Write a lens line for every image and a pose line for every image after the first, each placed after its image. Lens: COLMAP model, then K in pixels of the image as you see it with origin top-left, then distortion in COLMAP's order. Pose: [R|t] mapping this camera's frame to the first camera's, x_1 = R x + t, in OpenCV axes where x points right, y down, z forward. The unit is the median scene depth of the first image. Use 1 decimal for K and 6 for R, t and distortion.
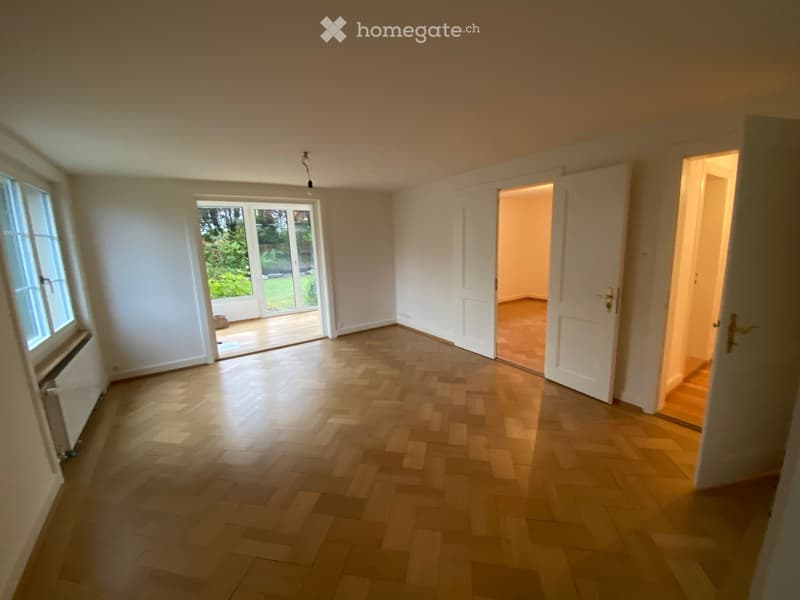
lens RADIAL K [[318.4, 0, 402.6], [0, 318.4, 295.2], [0, 0, 1]] dist [-0.029255, -0.001676]
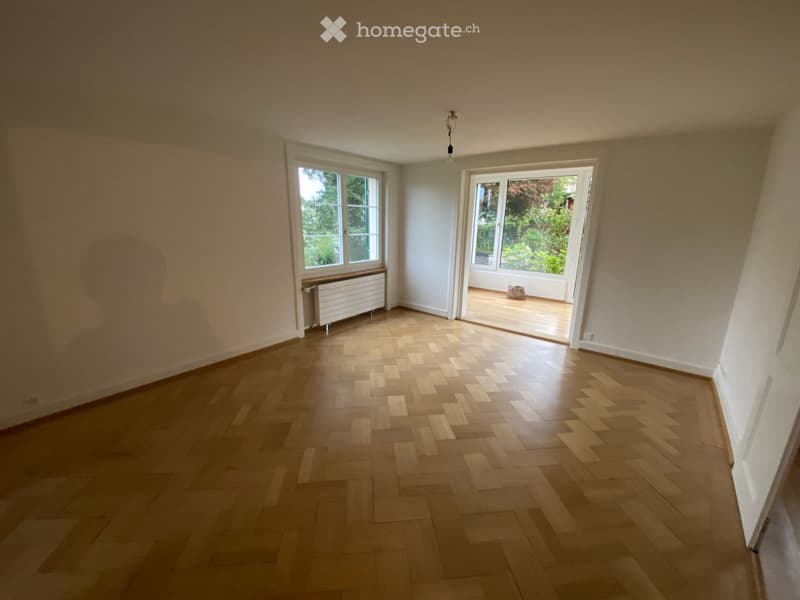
lens RADIAL K [[318.4, 0, 401.2], [0, 318.4, 294.9], [0, 0, 1]] dist [-0.029255, -0.001676]
pose [[0.284050, 0.264972, -0.921469, 0.456132], [-0.189423, 0.957622, 0.216977, -0.102078], [0.939912, 0.112916, 0.322204, 0.502584]]
